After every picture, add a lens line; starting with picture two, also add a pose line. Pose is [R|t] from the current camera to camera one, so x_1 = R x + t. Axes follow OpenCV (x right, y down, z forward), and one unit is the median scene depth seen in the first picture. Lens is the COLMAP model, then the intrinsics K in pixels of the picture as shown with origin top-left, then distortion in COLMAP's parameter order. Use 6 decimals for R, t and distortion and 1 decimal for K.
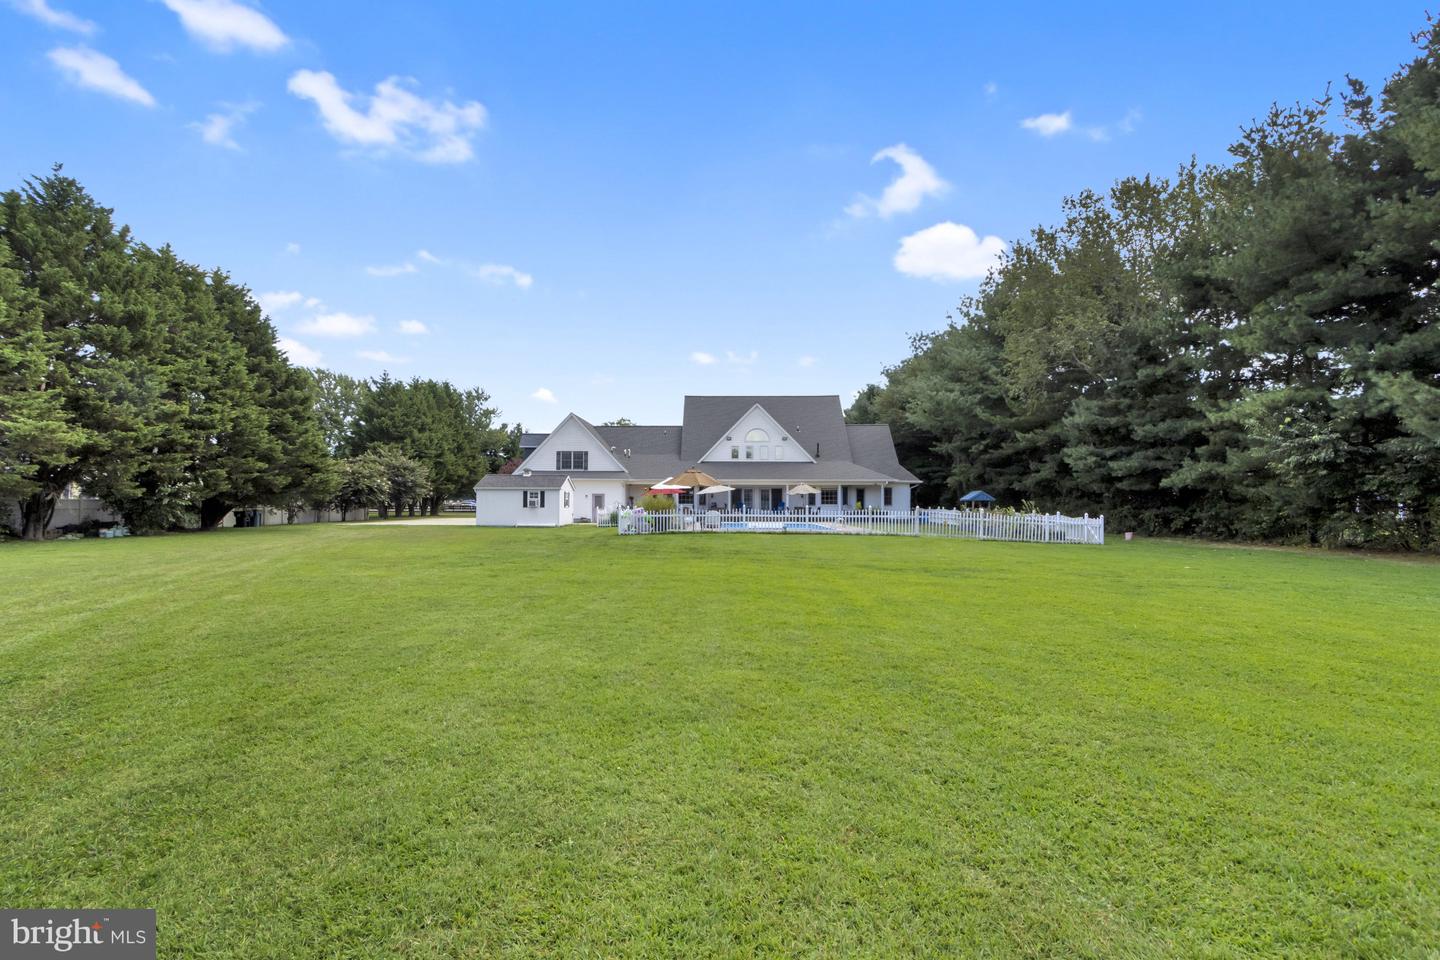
lens RADIAL K [[695.6, 0, 720.0], [0, 695.6, 480.0], [0, 0, 1]] dist [-0.001615, -0.000166]
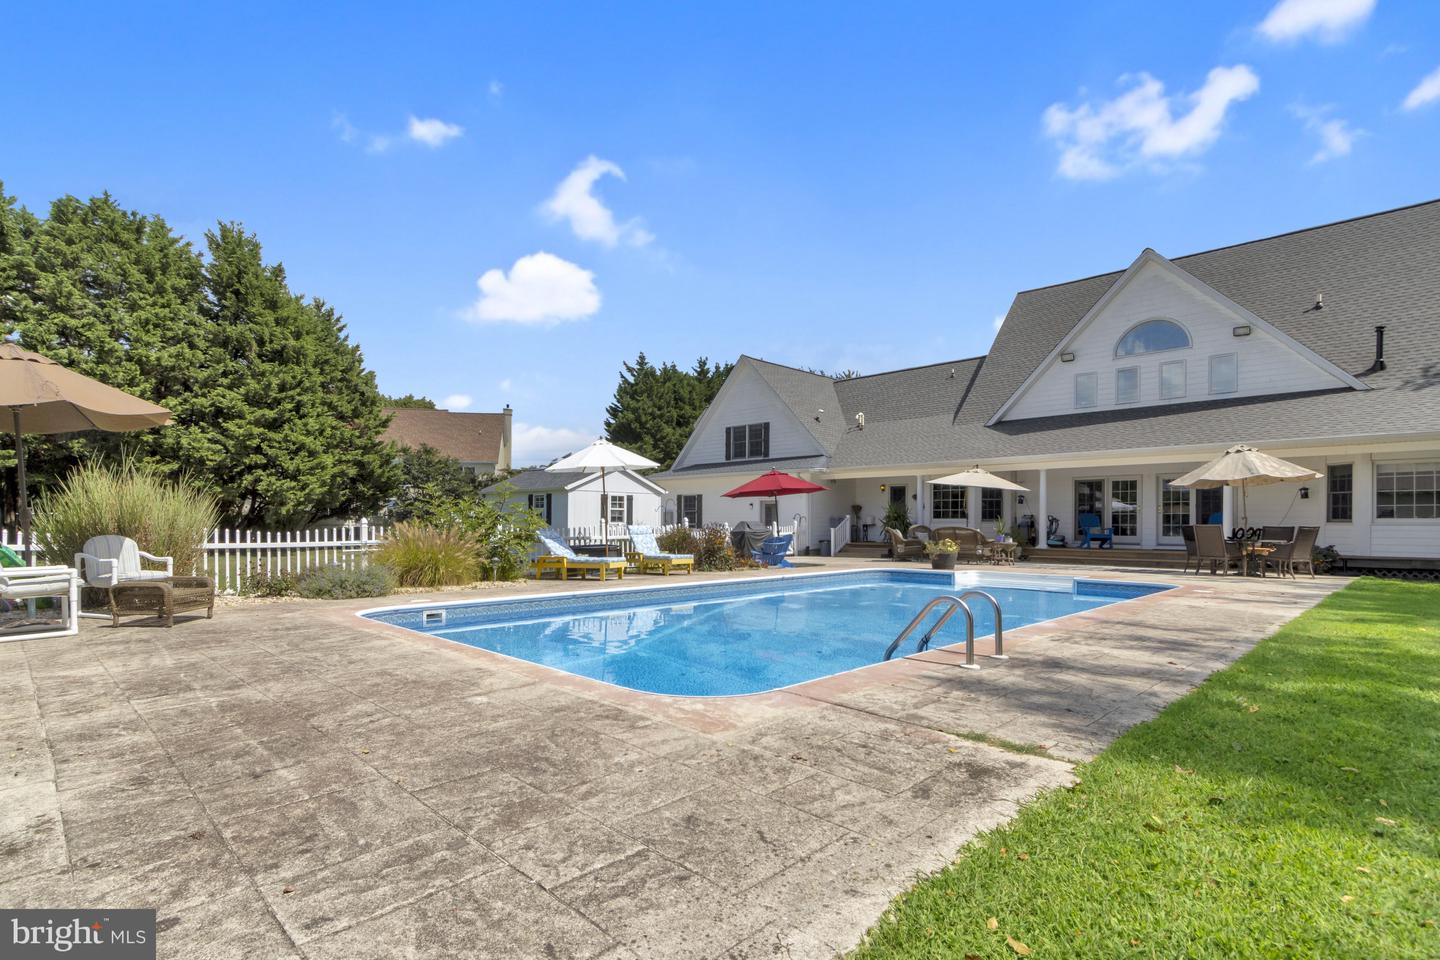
lens RADIAL K [[699.9, 0, 719.8], [0, 699.9, 525.3], [0, 0, 1]] dist [0.000192, 0.000031]
pose [[0.693480, 0.000104, -0.720476, 0.165208], [0.021443, 0.999554, 0.020784, 0.025102], [0.720157, -0.029862, 0.693168, 0.571216]]
